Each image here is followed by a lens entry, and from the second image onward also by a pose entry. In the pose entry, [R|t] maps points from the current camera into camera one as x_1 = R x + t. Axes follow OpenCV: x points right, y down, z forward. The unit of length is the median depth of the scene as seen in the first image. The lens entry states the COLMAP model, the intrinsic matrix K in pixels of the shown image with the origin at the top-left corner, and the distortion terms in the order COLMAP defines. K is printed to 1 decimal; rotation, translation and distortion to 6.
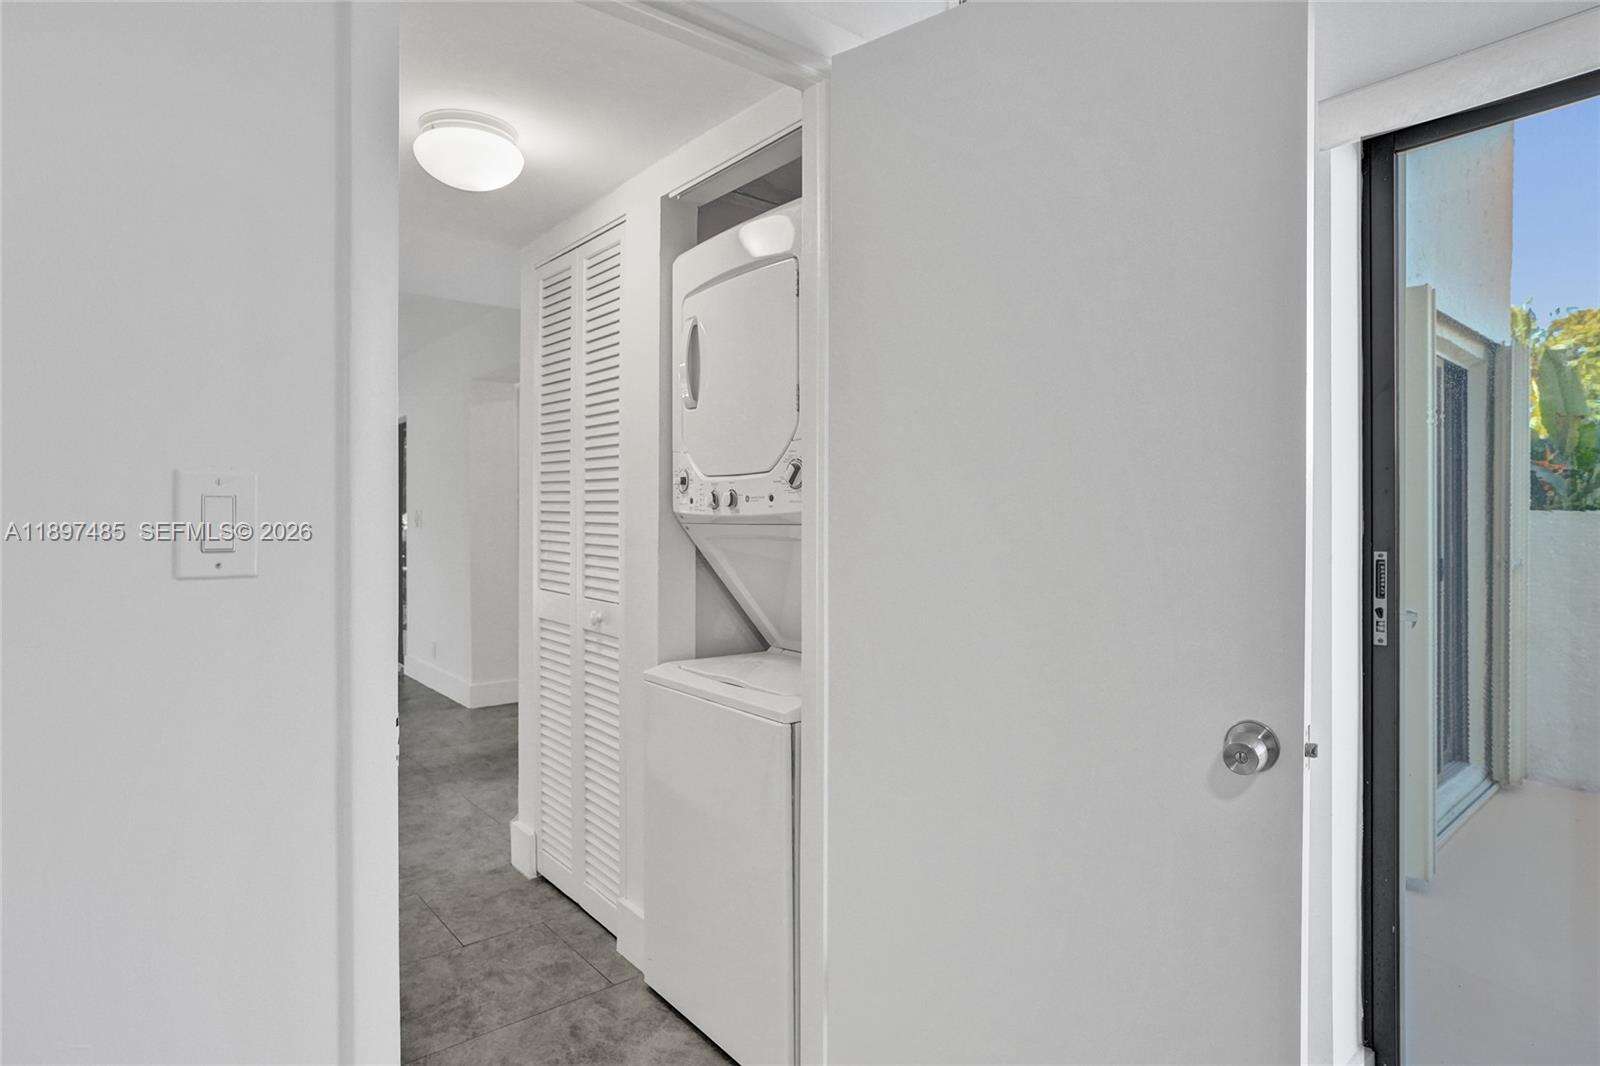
lens RADIAL K [[837.6, 0, 808.9], [0, 837.6, 529.0], [0, 0, 1]] dist [-0.001867, -0.000081]
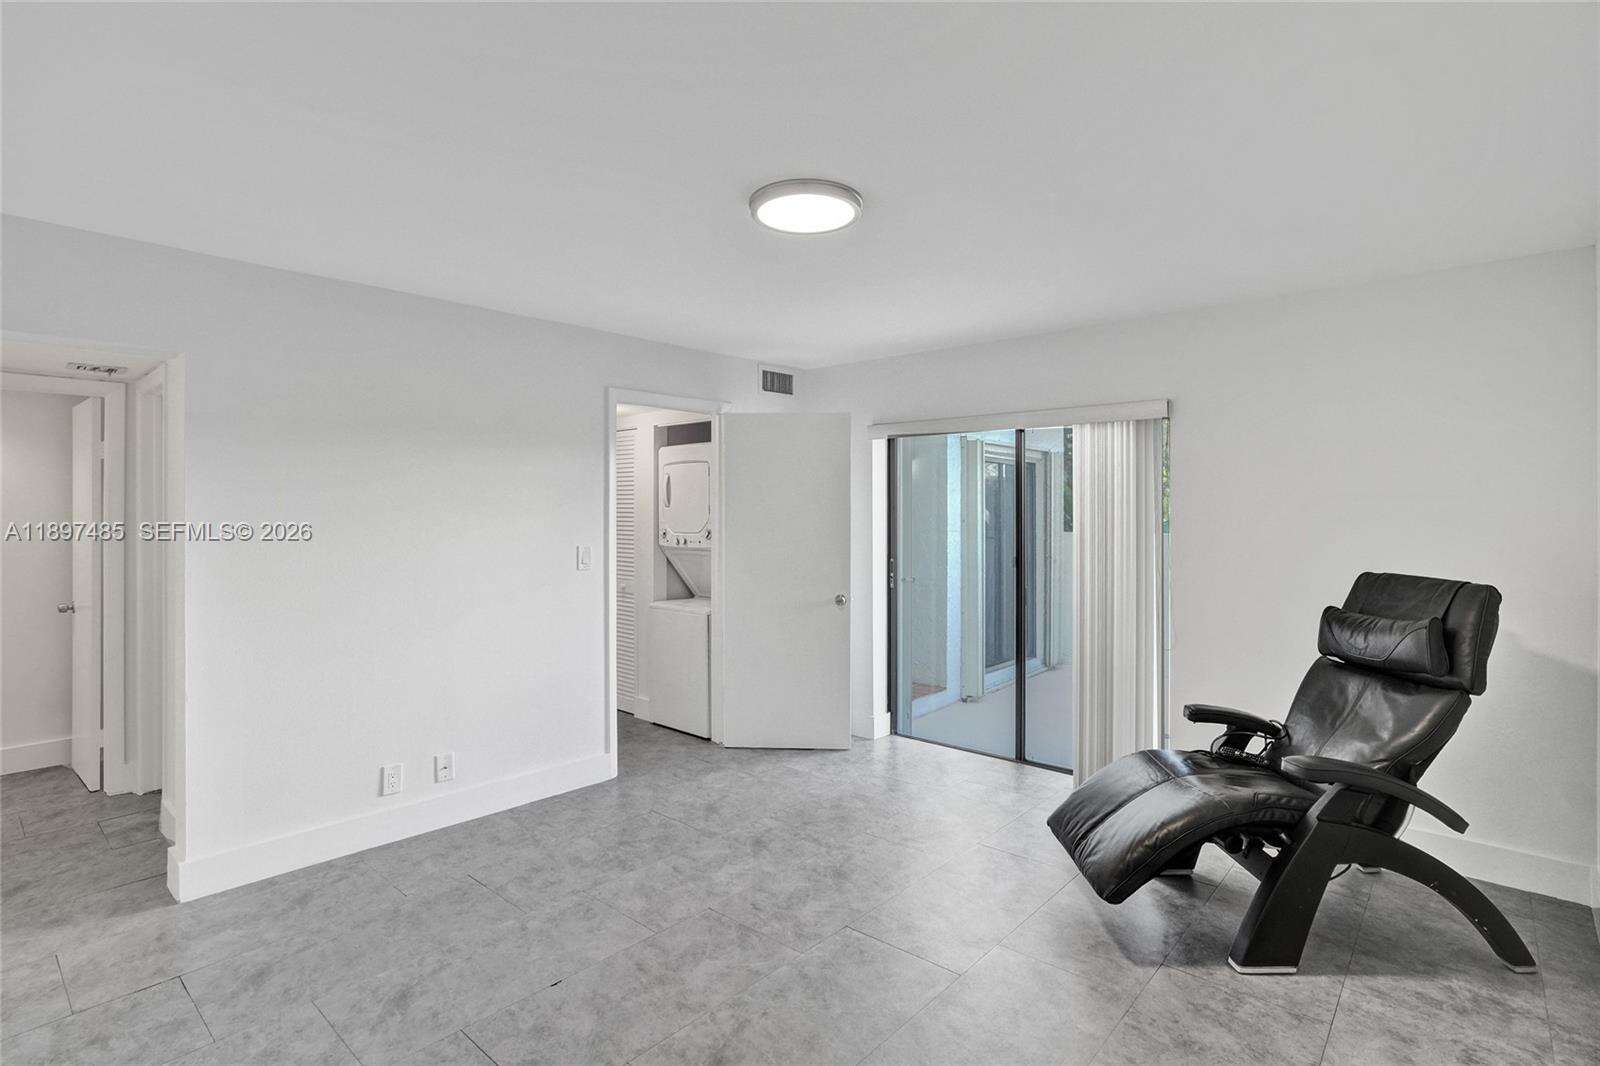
lens RADIAL K [[767.6, 0, 801.9], [0, 767.6, 525.6], [0, 0, 1]] dist [-0.025007, 0.004215]
pose [[0.986883, -0.004186, 0.161381, -0.113943], [0.002985, 0.999966, 0.007683, -0.104105], [-0.161408, -0.007100, 0.986862, -1.557039]]
